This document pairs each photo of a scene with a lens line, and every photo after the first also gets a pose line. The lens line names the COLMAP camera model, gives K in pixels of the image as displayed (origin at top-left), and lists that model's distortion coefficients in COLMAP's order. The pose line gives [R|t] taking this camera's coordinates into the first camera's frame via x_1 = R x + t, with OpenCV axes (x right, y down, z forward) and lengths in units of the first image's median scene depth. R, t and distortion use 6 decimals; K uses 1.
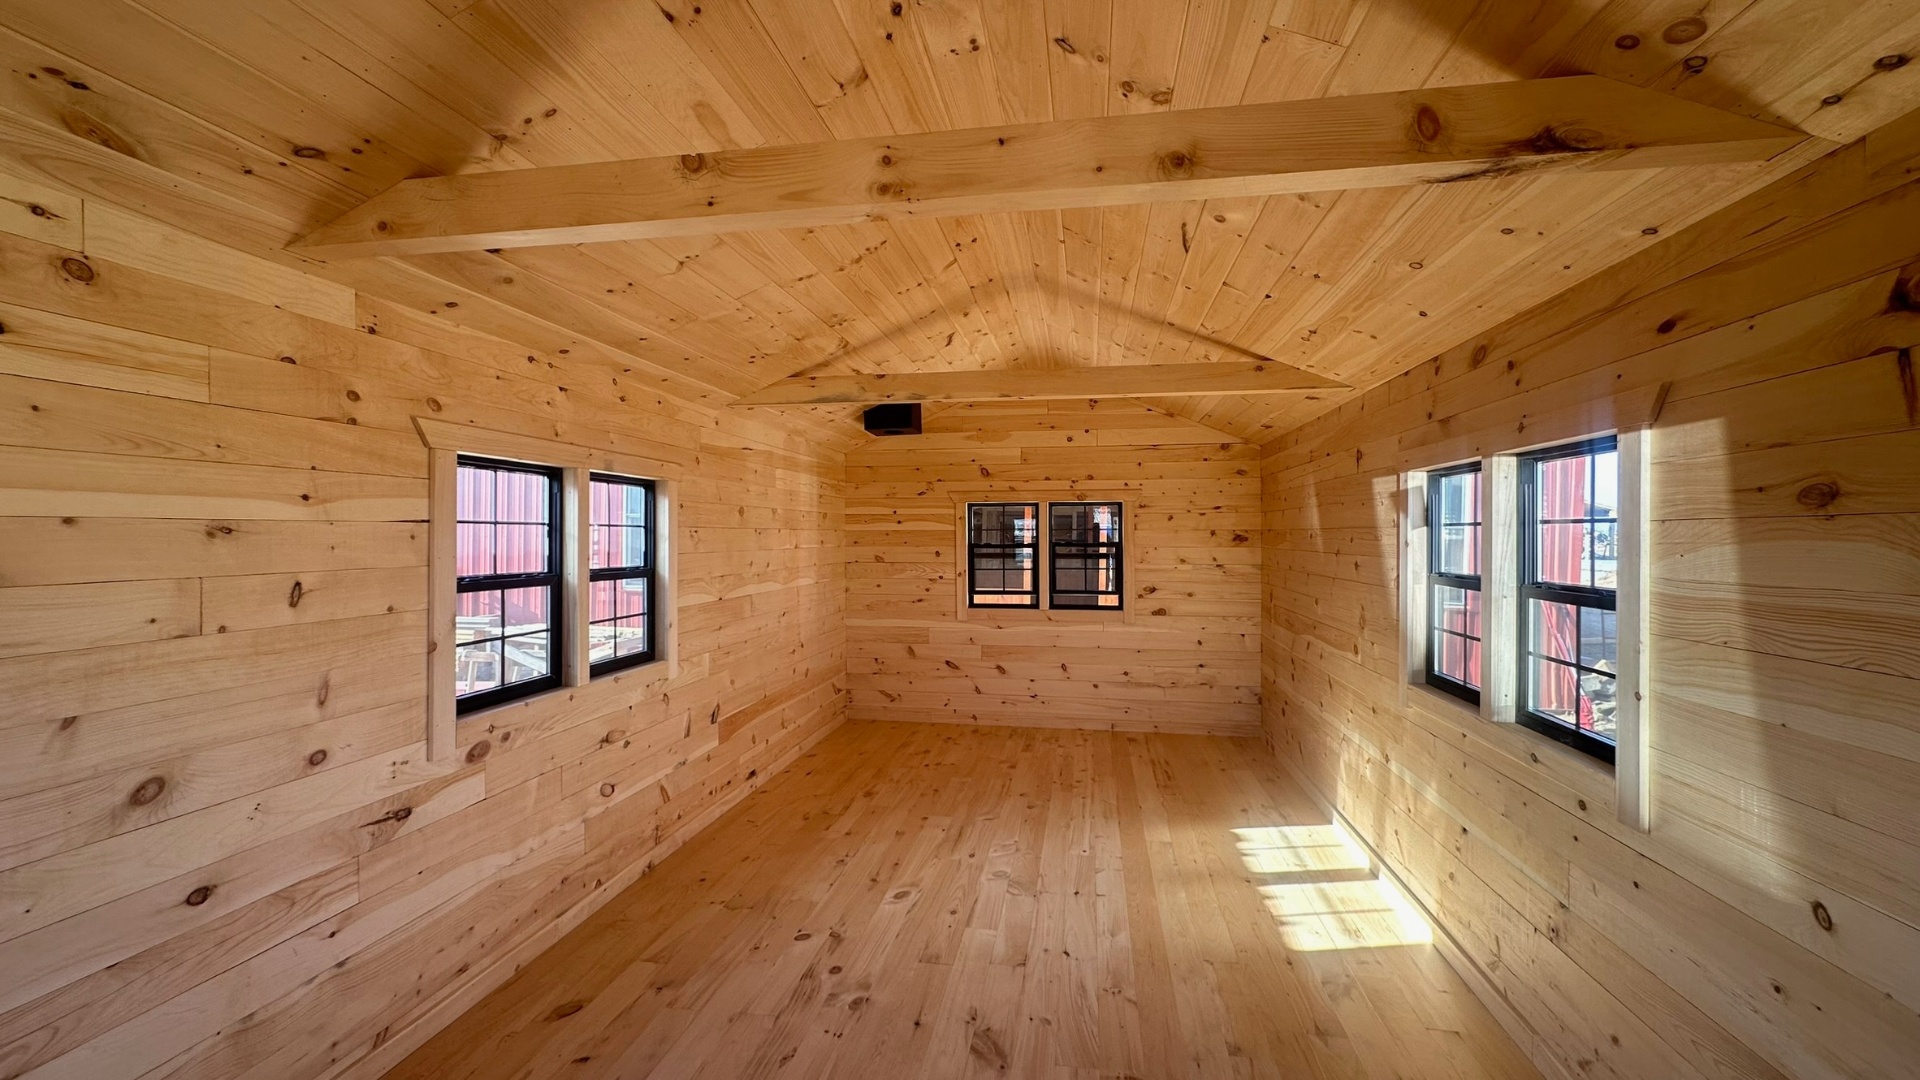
lens RADIAL K [[784.1, 0, 962.7], [0, 784.1, 538.3], [0, 0, 1]] dist [0.003071, 0.000711]
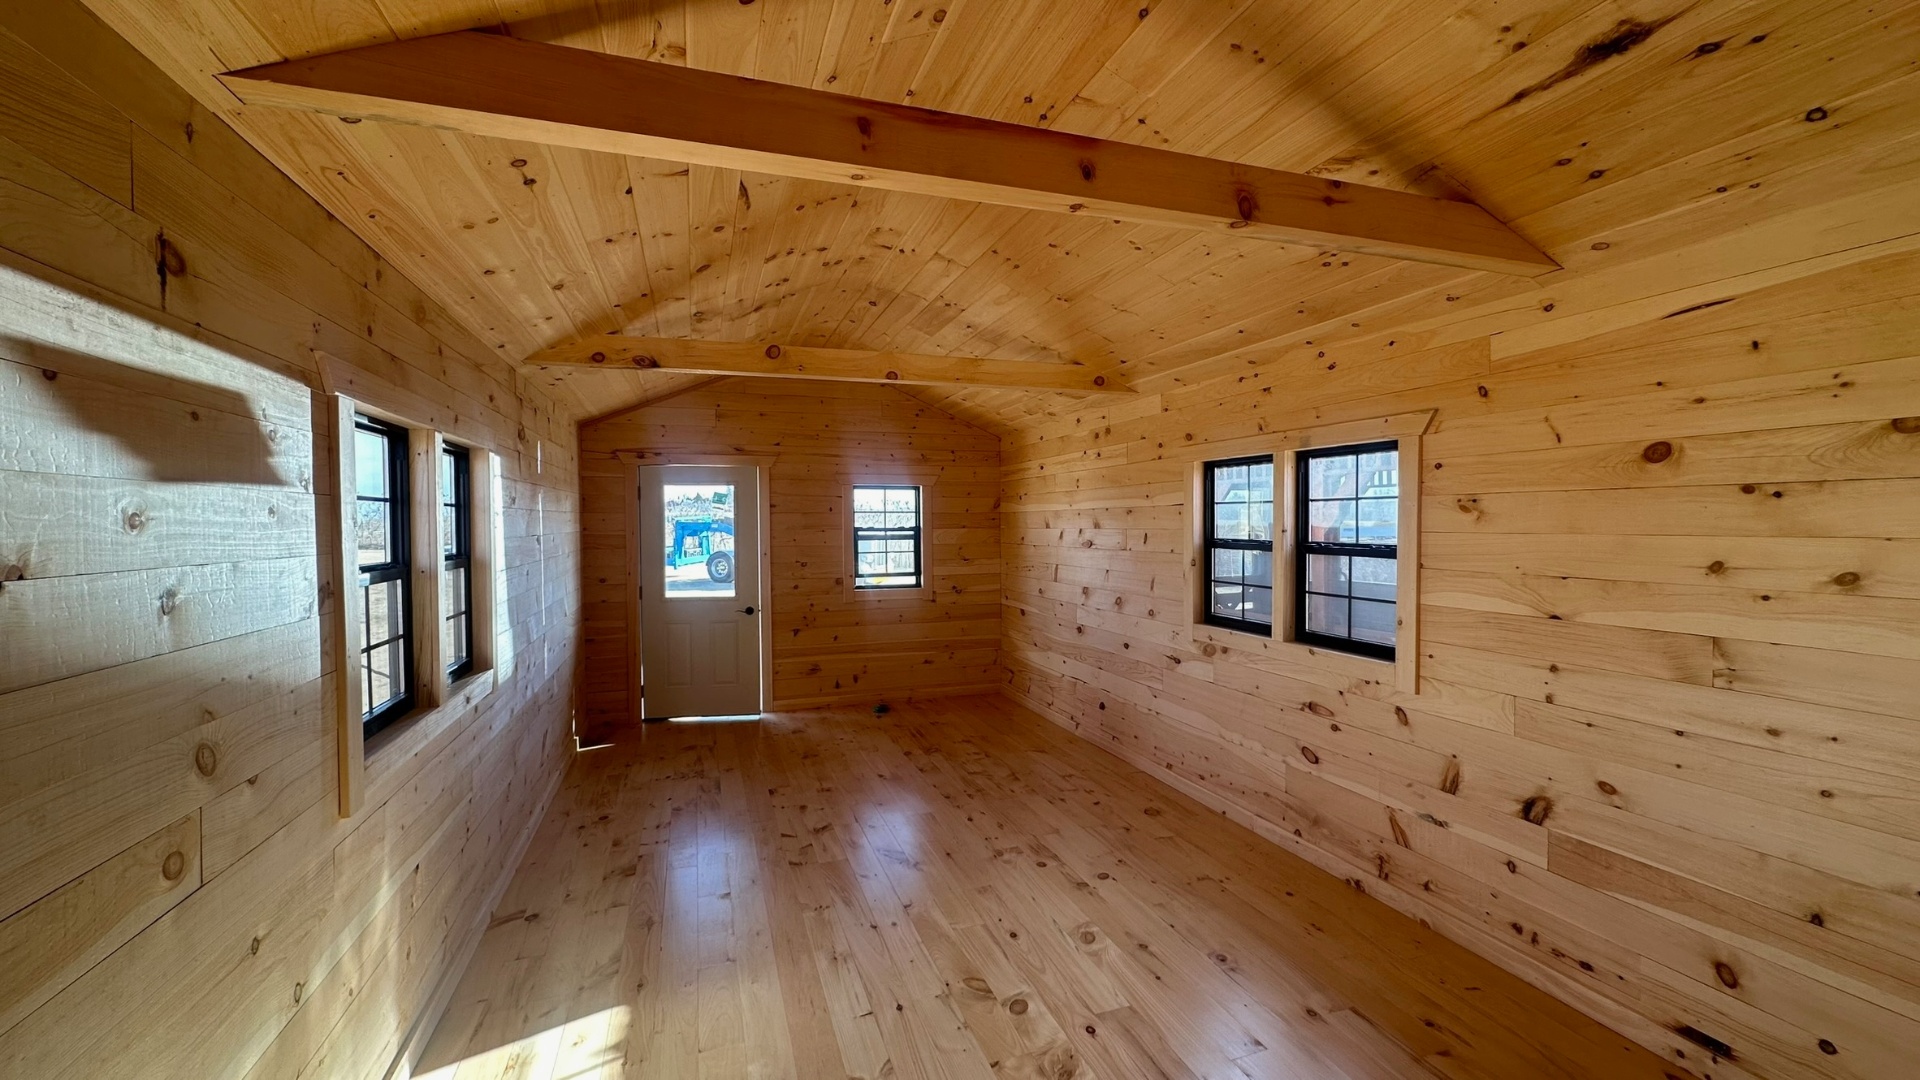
lens RADIAL K [[784.1, 0, 963.7], [0, 784.1, 538.5], [0, 0, 1]] dist [0.003071, 0.000711]
pose [[-0.880947, 0.019048, -0.472831, 0.510527], [0.007224, 0.999614, 0.026809, 0.003867], [0.473160, 0.020201, -0.880745, 1.984423]]
